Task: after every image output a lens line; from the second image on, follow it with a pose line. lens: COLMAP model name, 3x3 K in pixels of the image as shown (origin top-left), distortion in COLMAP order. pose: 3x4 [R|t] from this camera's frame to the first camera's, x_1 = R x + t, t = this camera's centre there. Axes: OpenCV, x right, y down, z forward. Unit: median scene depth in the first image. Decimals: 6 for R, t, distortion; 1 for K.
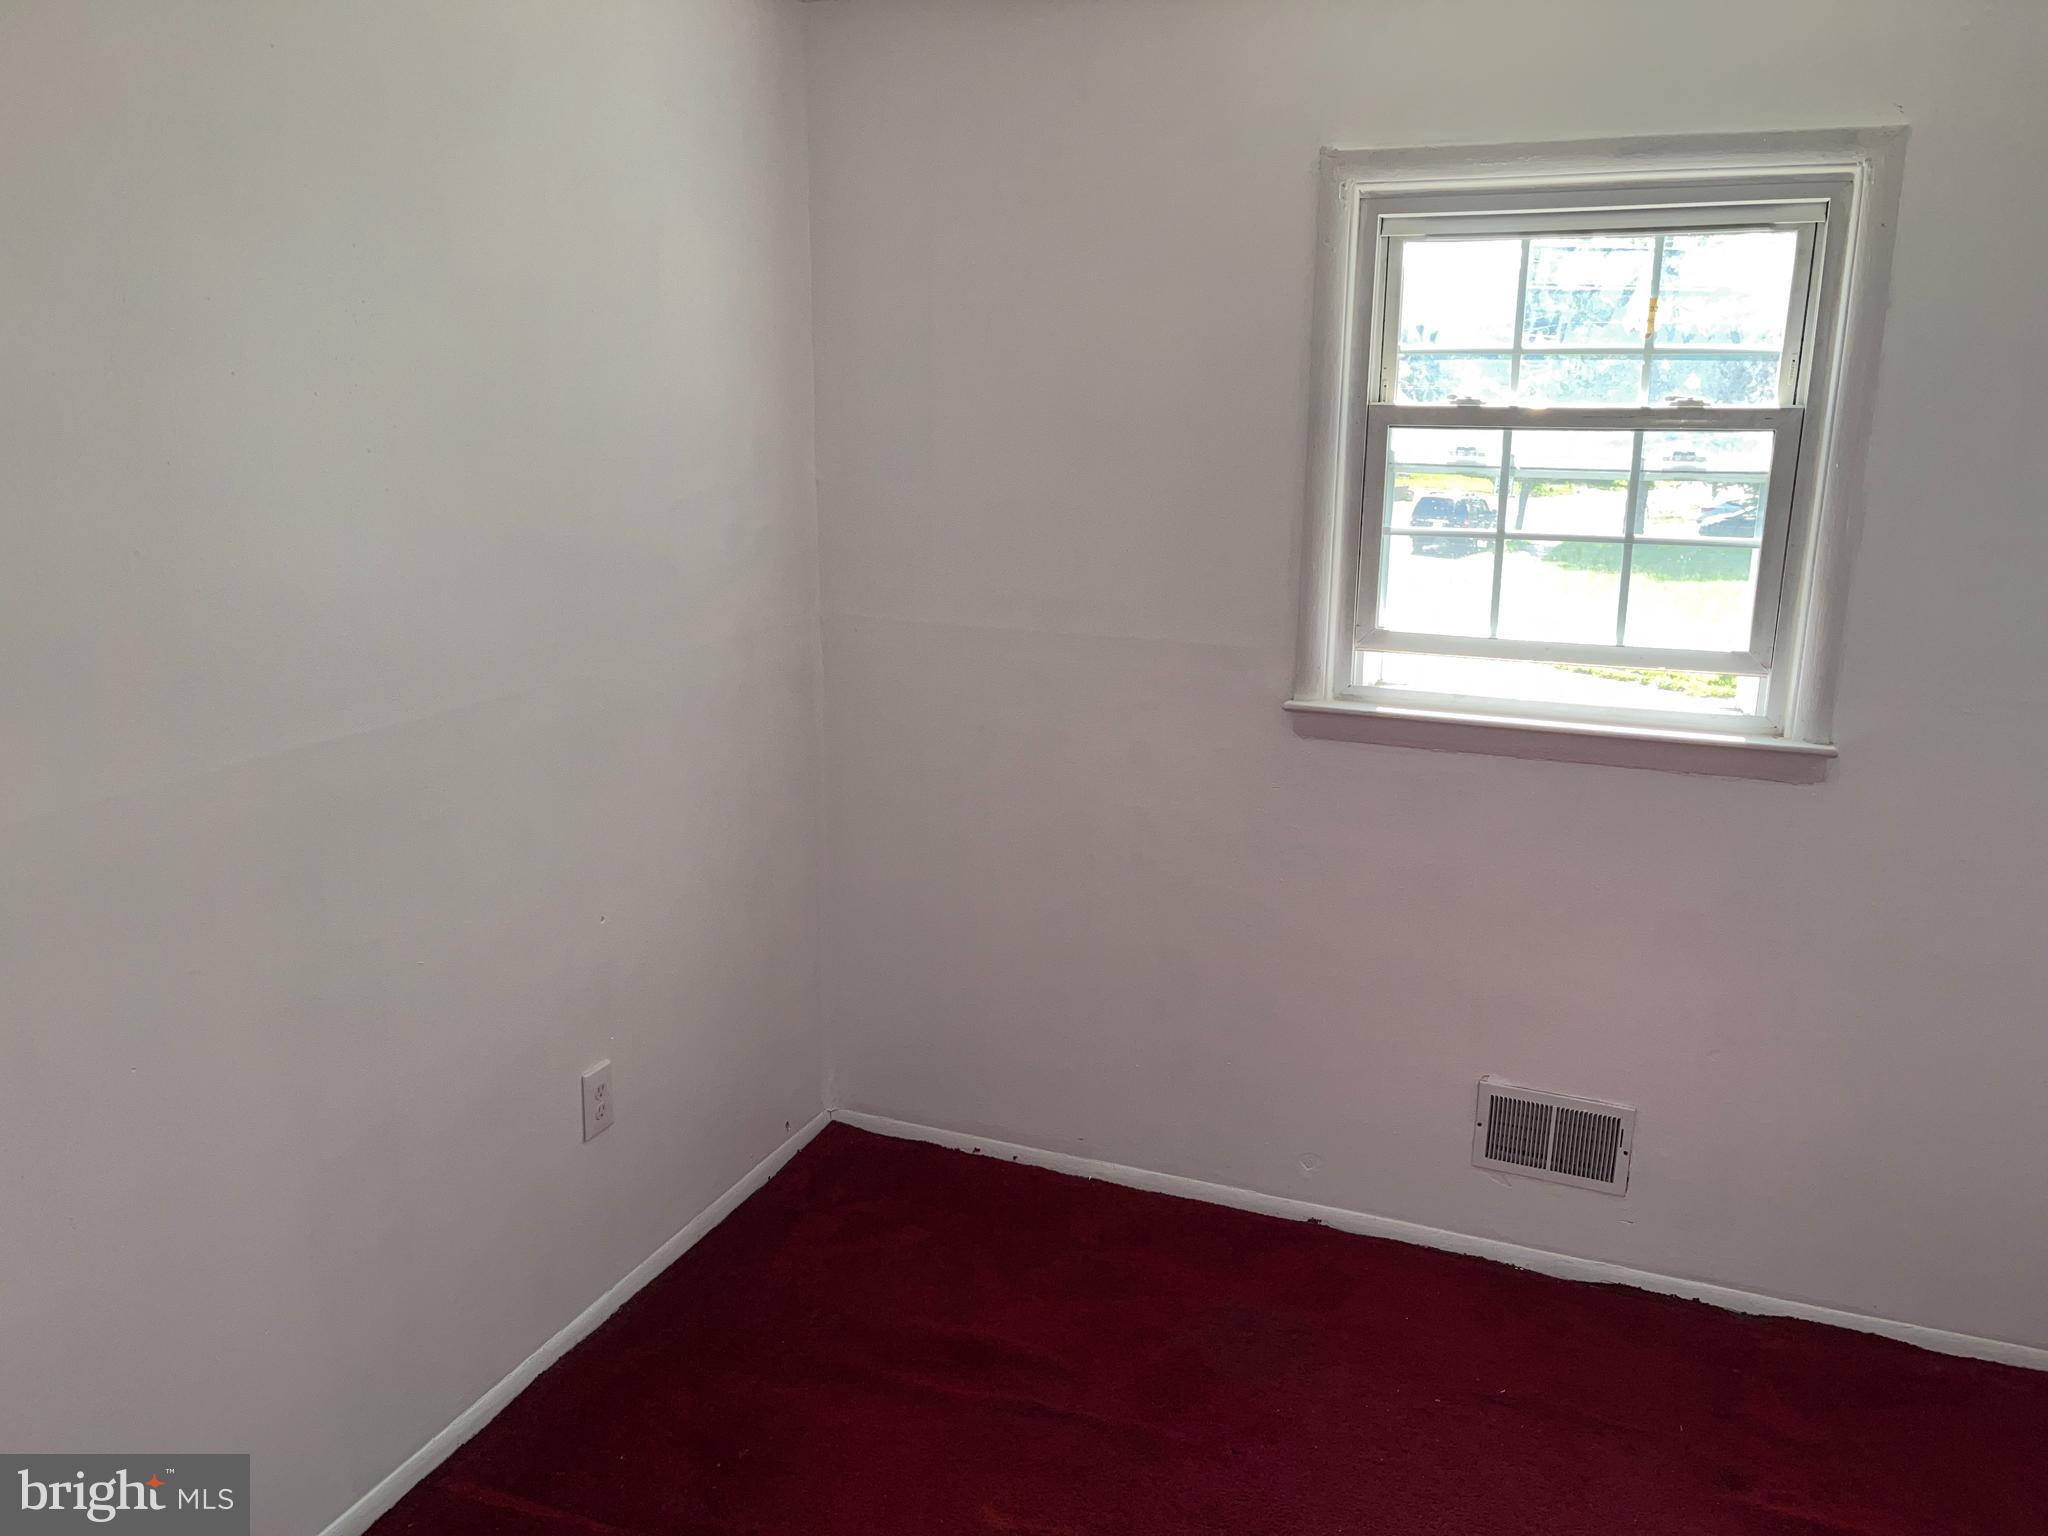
lens RADIAL K [[1564.9, 0, 1016.5], [0, 1564.9, 769.7], [0, 0, 1]] dist [0.009026, -0.002211]
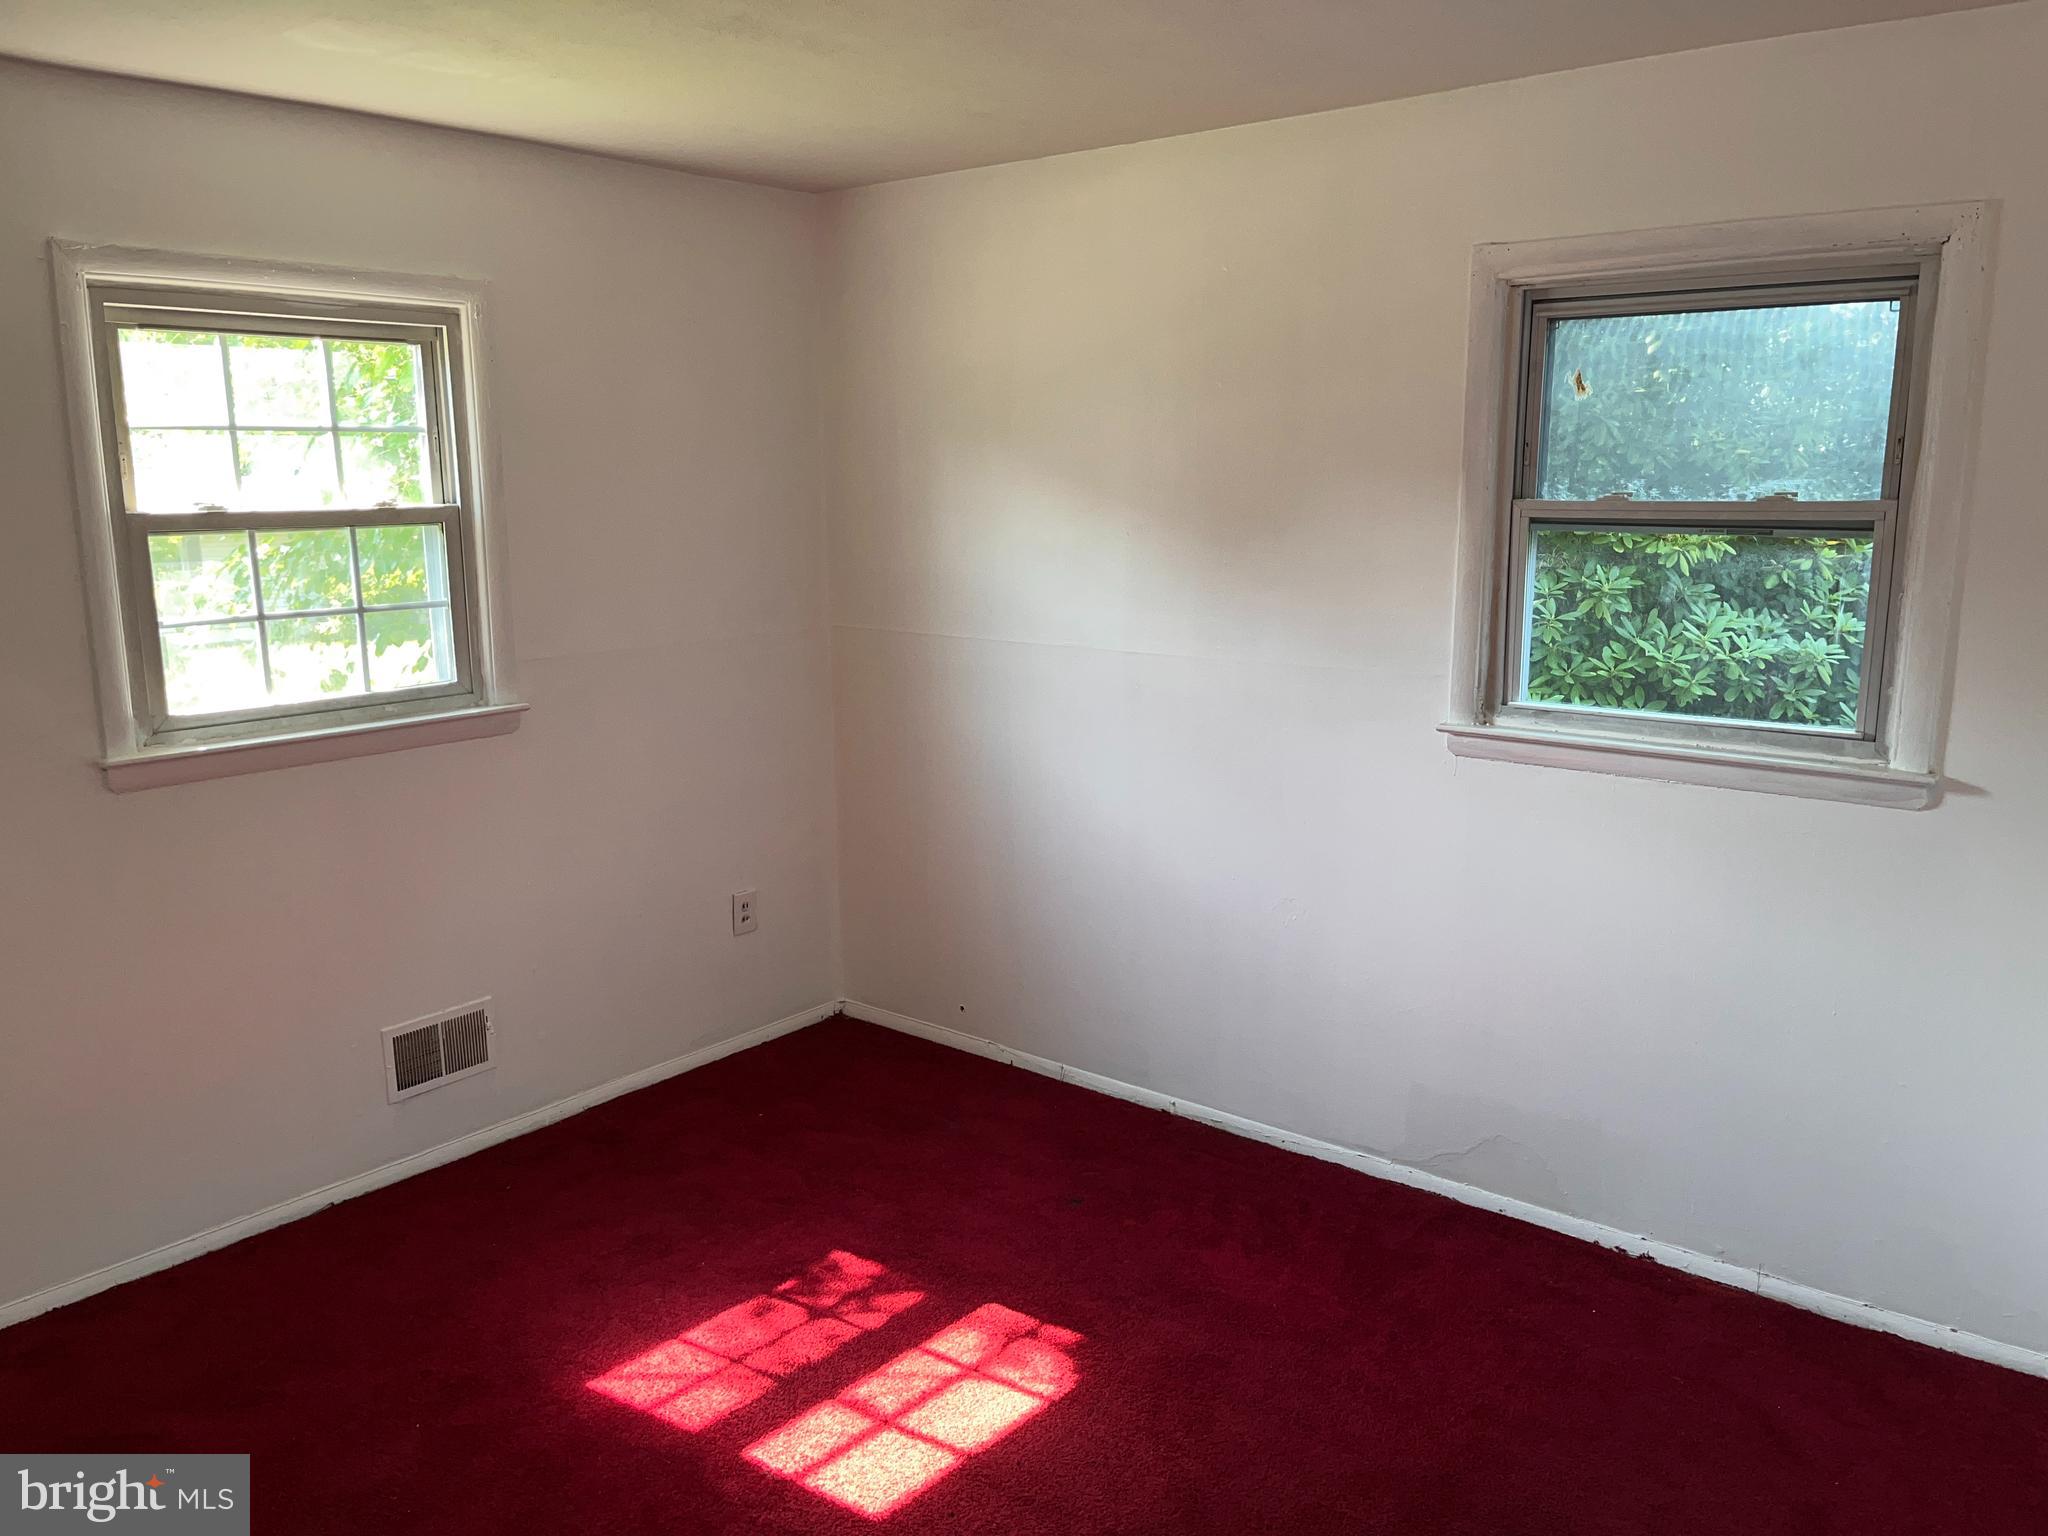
lens RADIAL K [[1564.9, 0, 1016.5], [0, 1564.9, 769.7], [0, 0, 1]] dist [0.009026, -0.002211]
pose [[0.266830, -0.200750, 0.942604, -0.686834], [0.245061, 0.960049, 0.135094, -0.037310], [-0.932066, 0.194948, 0.305366, 0.147019]]
